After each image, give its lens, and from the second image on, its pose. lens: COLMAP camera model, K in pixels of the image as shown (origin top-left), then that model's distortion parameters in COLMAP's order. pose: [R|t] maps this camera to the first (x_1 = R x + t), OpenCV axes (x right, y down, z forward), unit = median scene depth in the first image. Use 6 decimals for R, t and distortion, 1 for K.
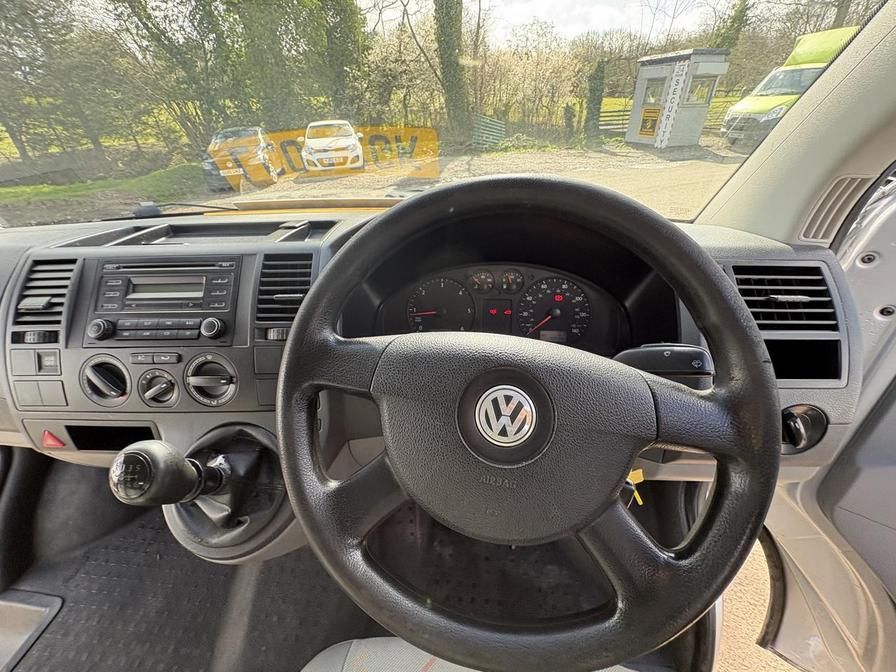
lens RADIAL K [[357.5, 0, 448.0], [0, 357.5, 332.8], [0, 0, 1]] dist [0.000566, -0.000114]
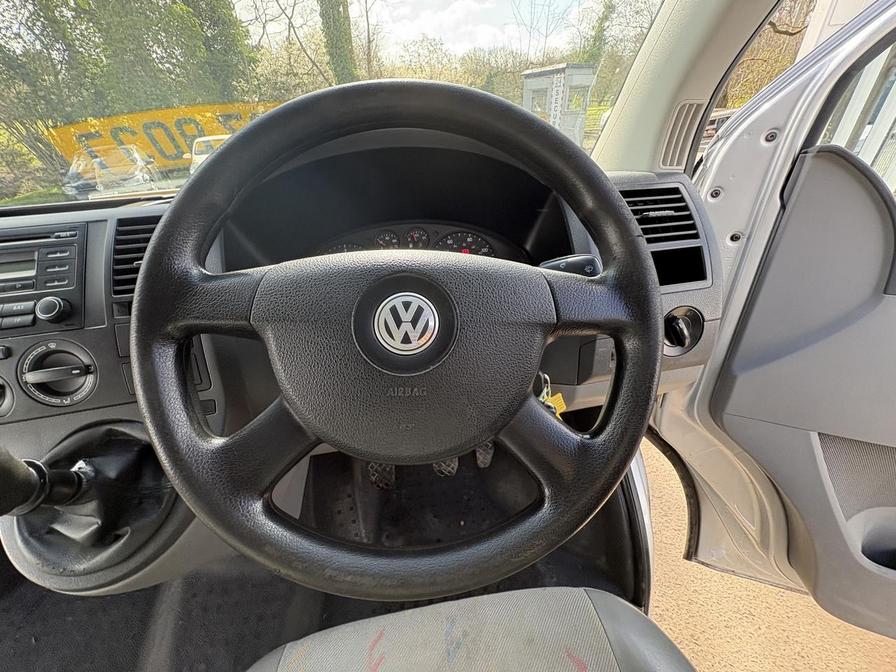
lens RADIAL K [[357.5, 0, 448.0], [0, 357.5, 332.8], [0, 0, 1]] dist [0.000566, -0.000114]
pose [[0.973029, -0.131272, 0.189690, 0.051383], [0.136325, 0.990568, -0.013782, 0.170100], [-0.186091, 0.039270, 0.981747, 0.039731]]
